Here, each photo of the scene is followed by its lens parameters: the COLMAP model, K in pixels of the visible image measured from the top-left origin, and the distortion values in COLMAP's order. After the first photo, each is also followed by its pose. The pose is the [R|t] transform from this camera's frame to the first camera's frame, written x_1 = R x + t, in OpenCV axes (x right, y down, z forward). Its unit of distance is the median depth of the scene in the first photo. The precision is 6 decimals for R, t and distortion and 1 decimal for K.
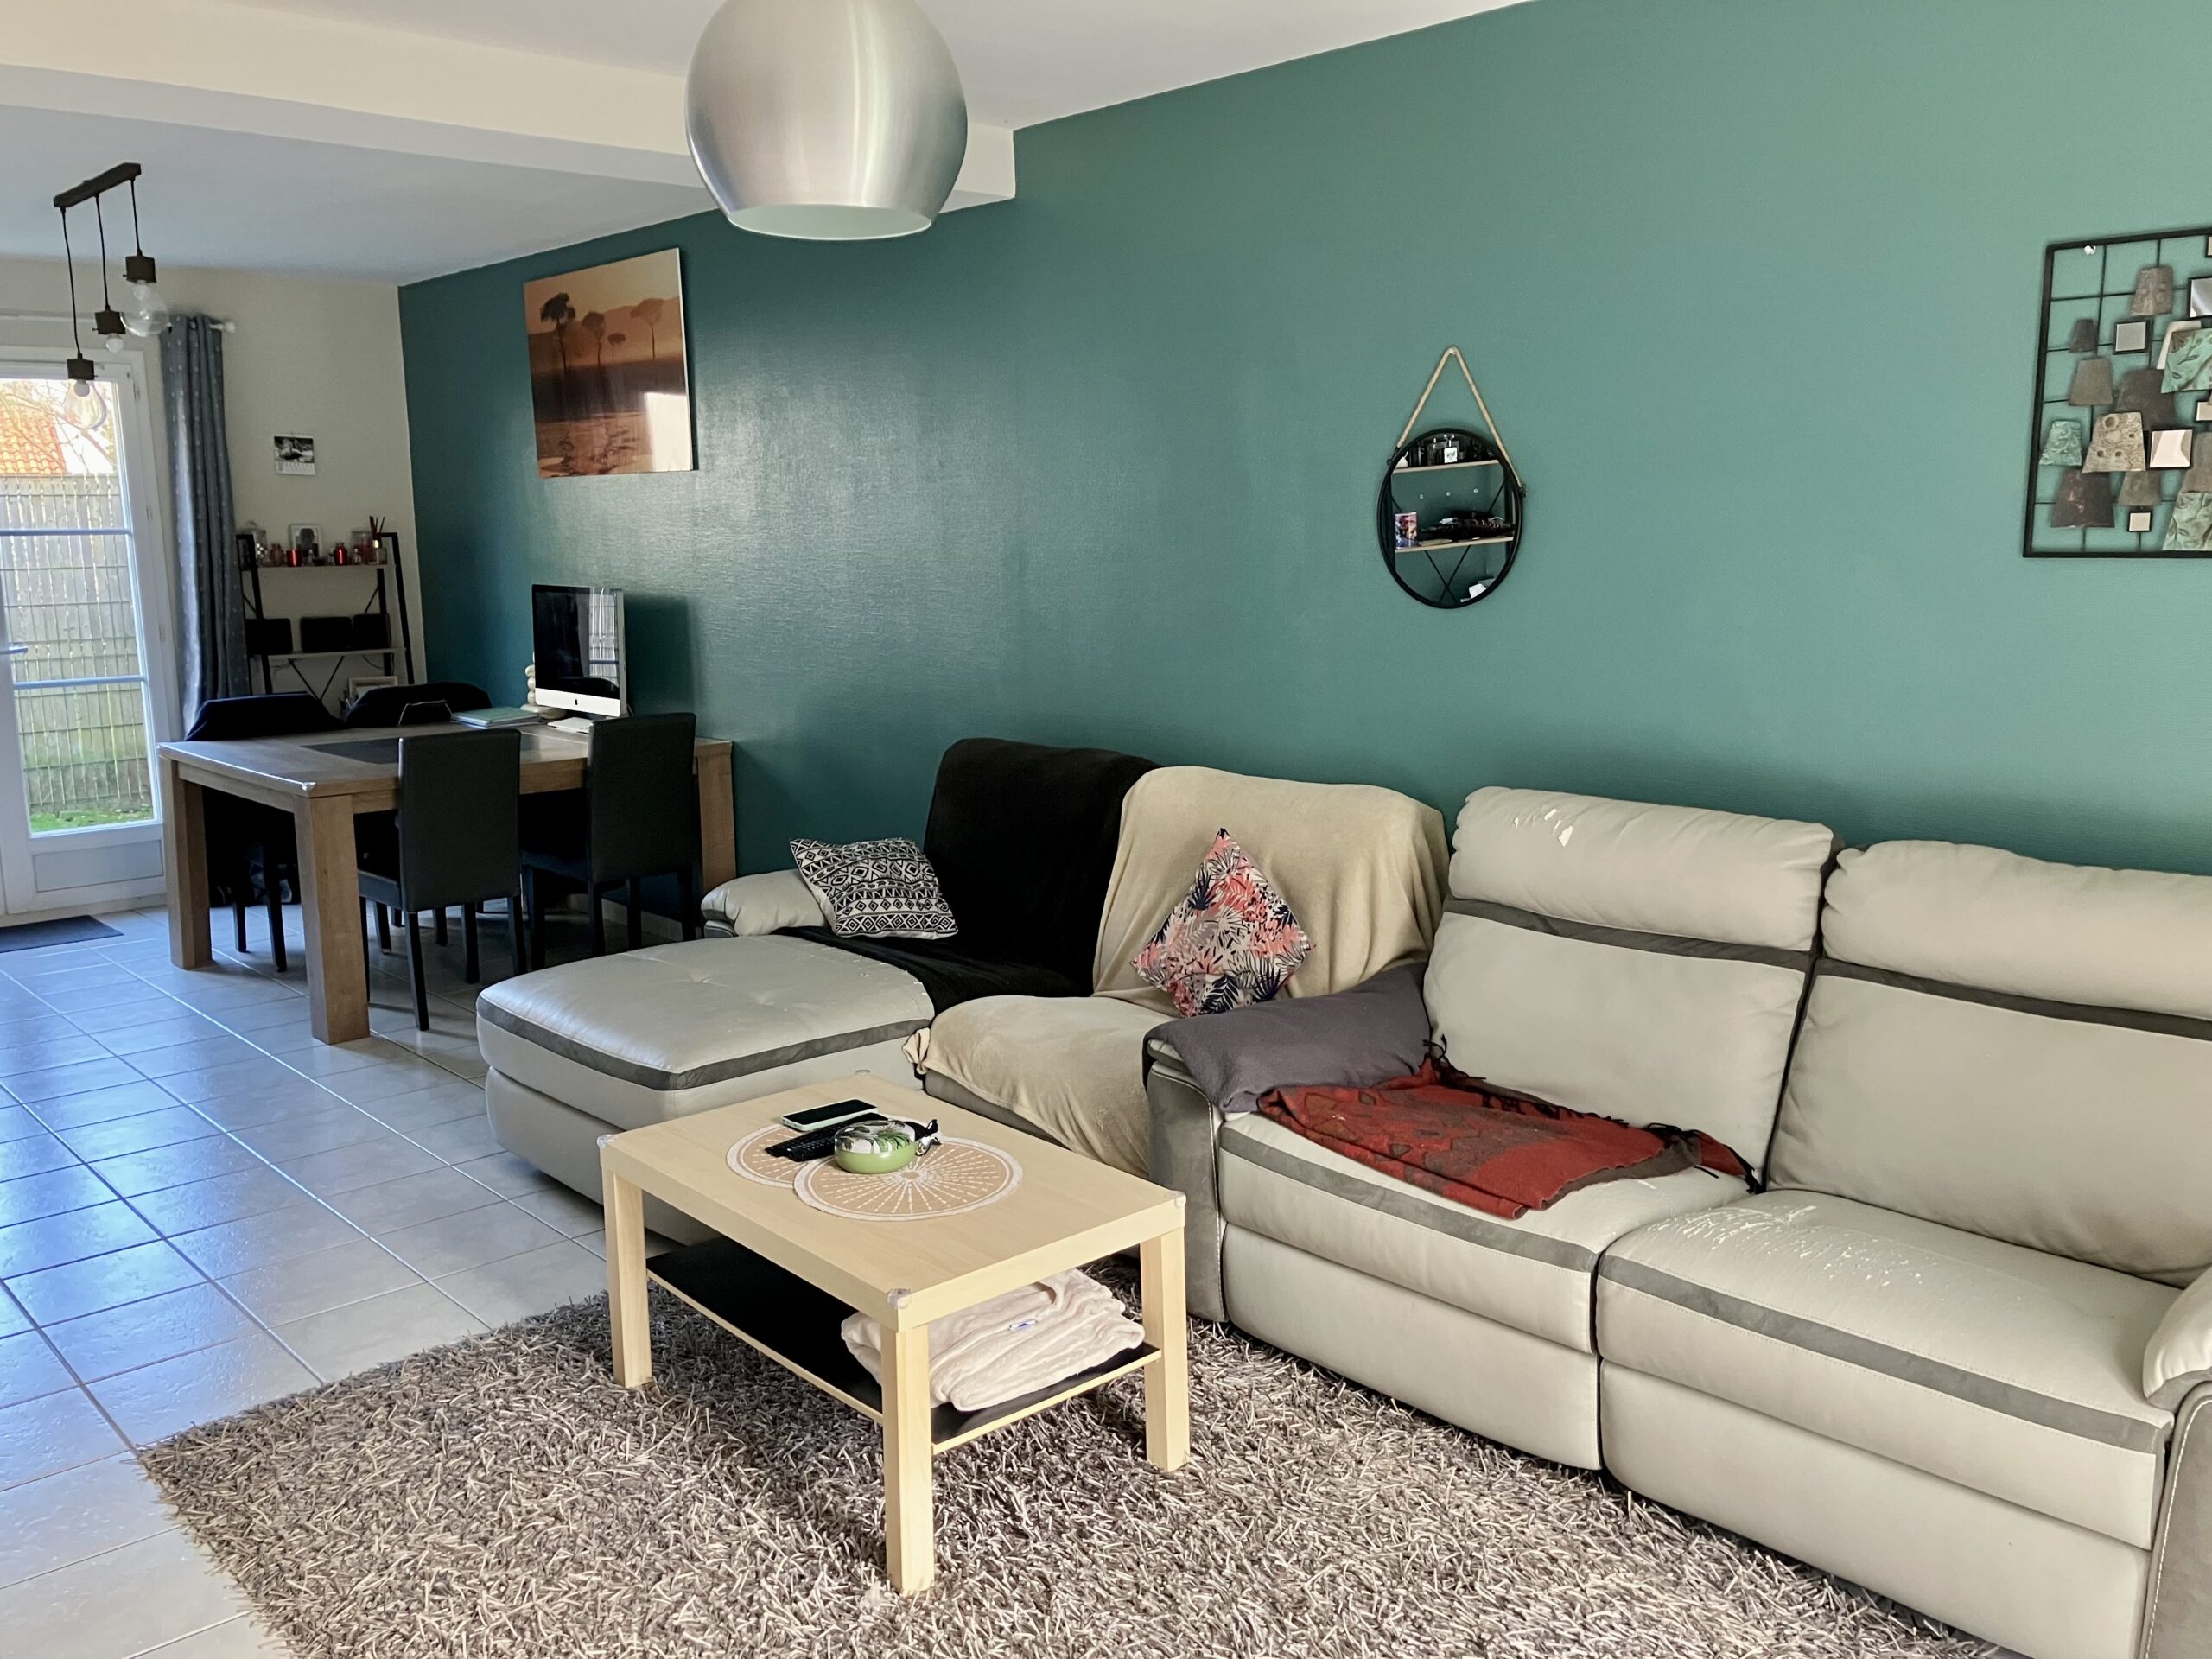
lens RADIAL K [[1832.3, 0, 1108.0], [0, 1832.3, 828.0], [0, 0, 1]] dist [0.102298, 0.003303]
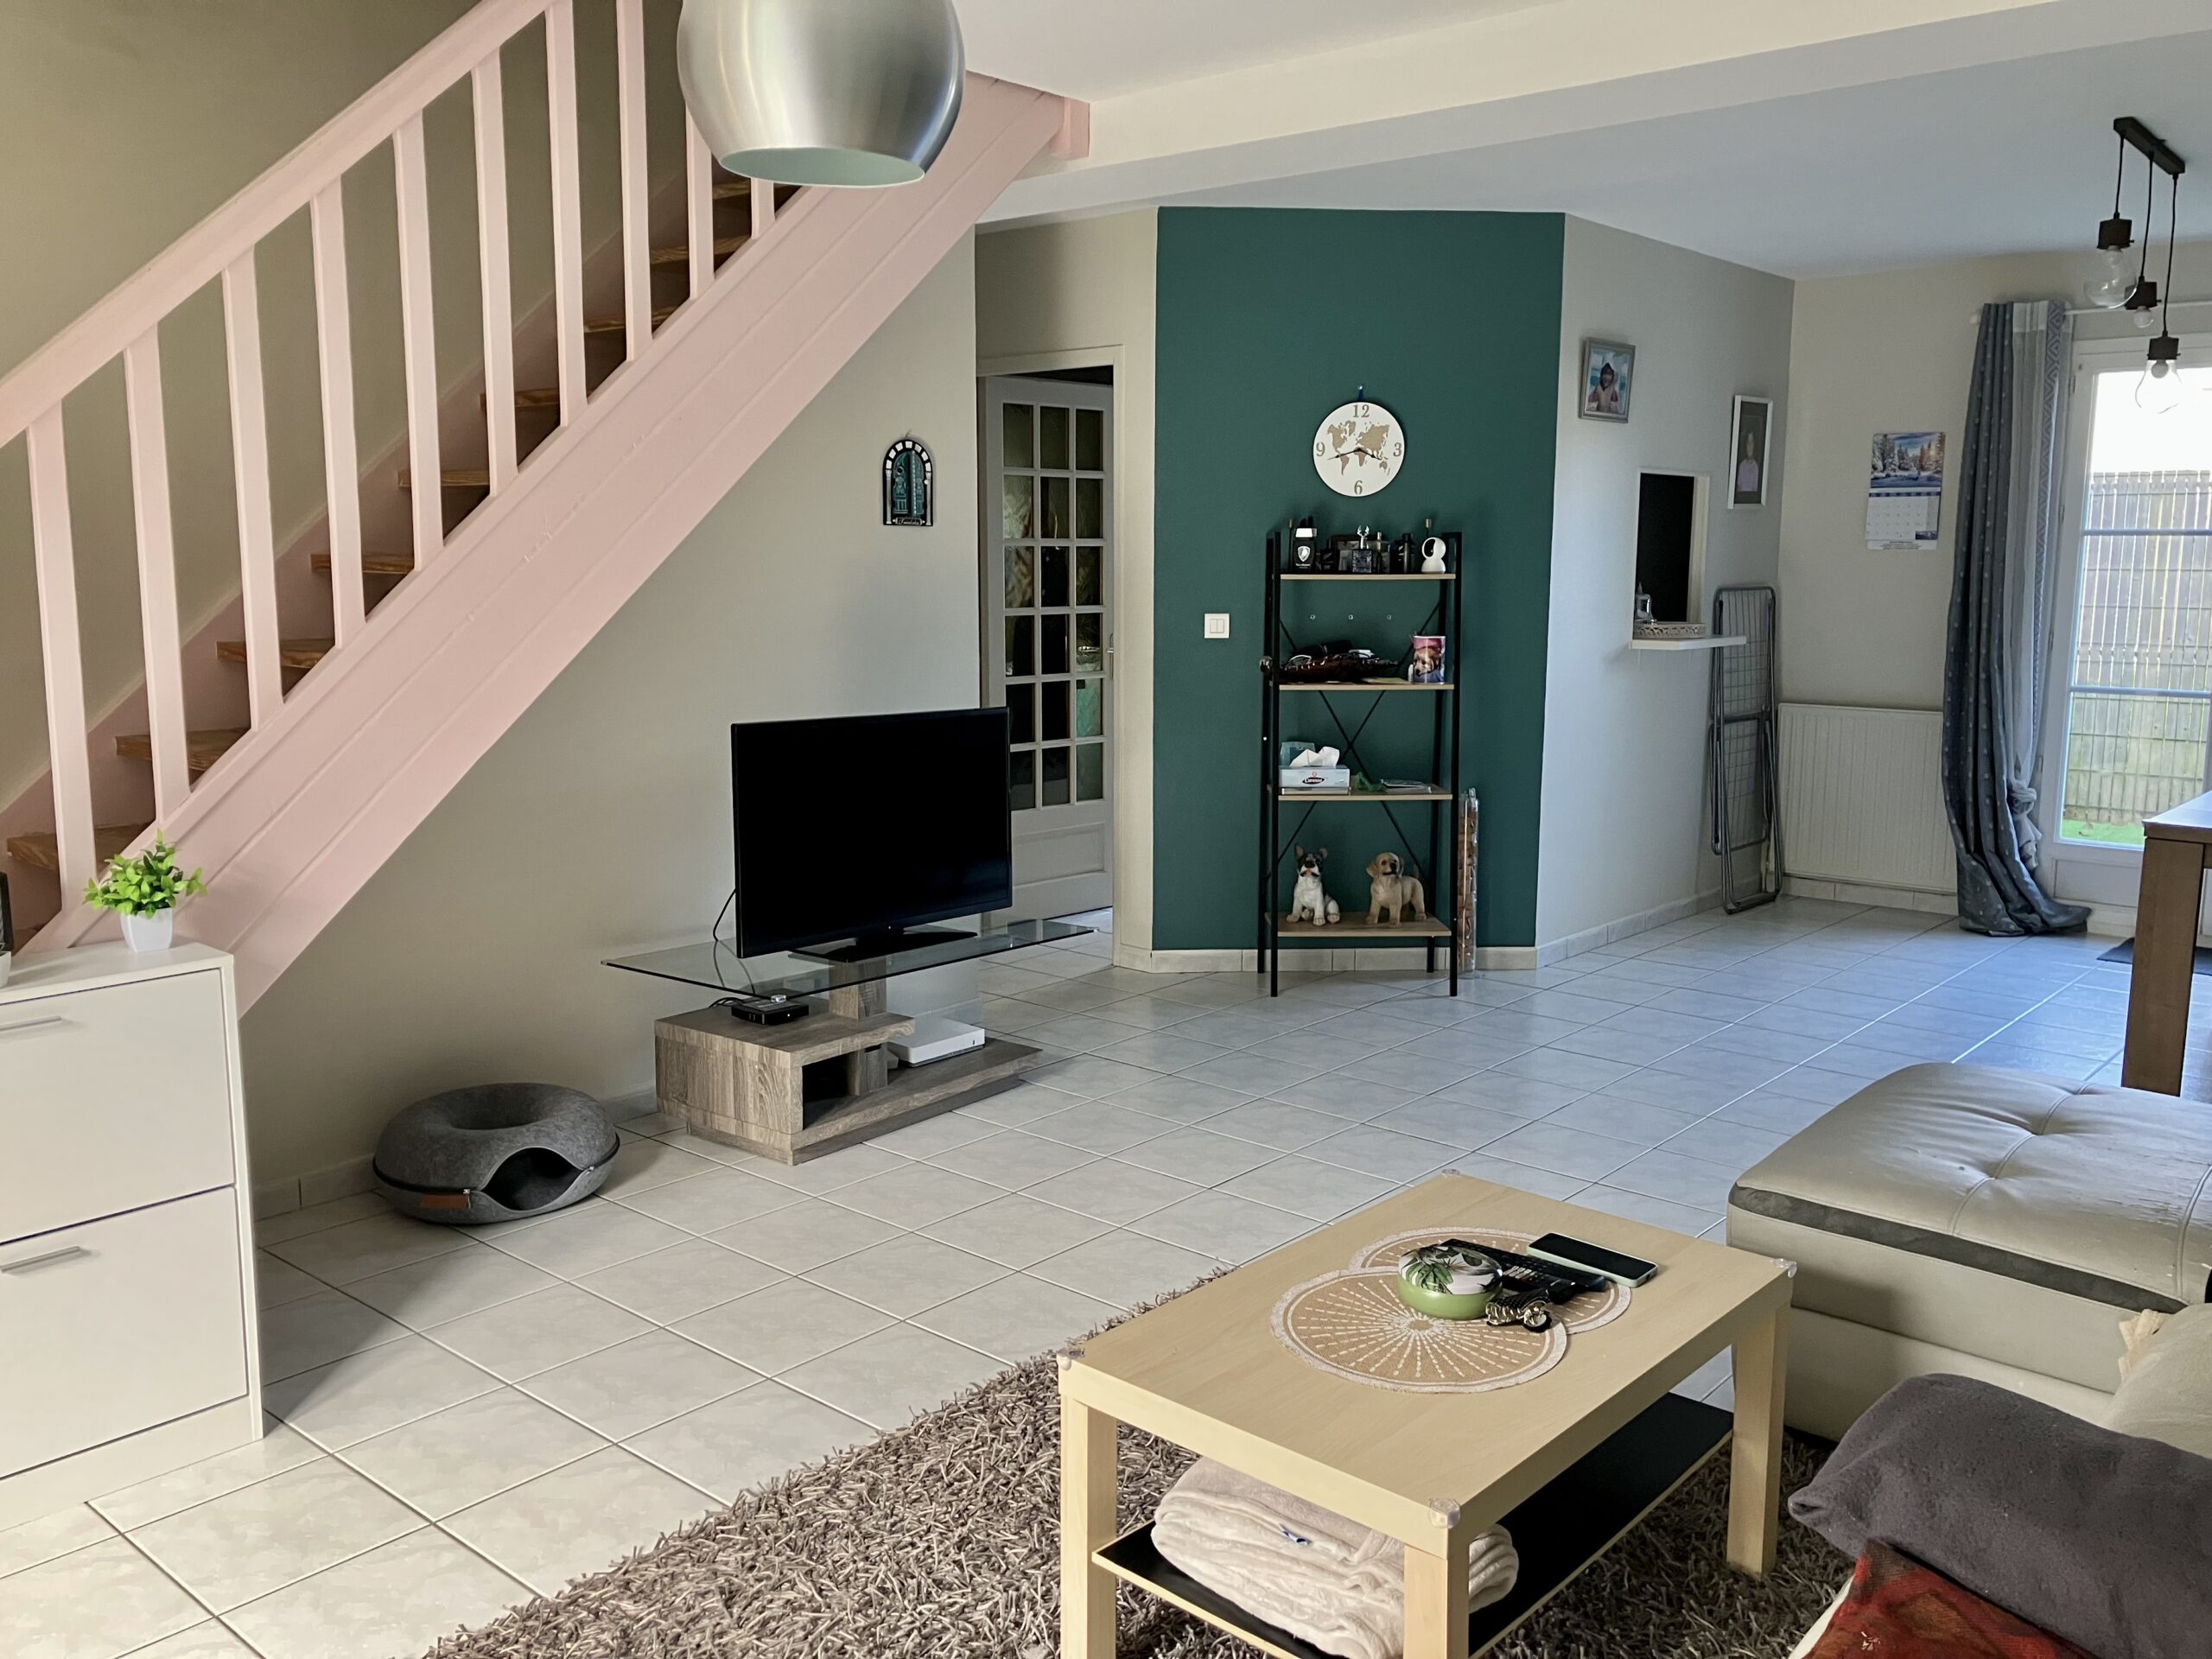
lens RADIAL K [[1832.3, 0, 1104.9], [0, 1832.3, 827.8], [0, 0, 1]] dist [0.102298, 0.003303]
pose [[0.109975, 0.155015, -0.981772, 0.446430], [-0.172681, 0.975722, 0.134717, -0.069622], [0.978819, 0.154718, 0.134073, 0.546554]]
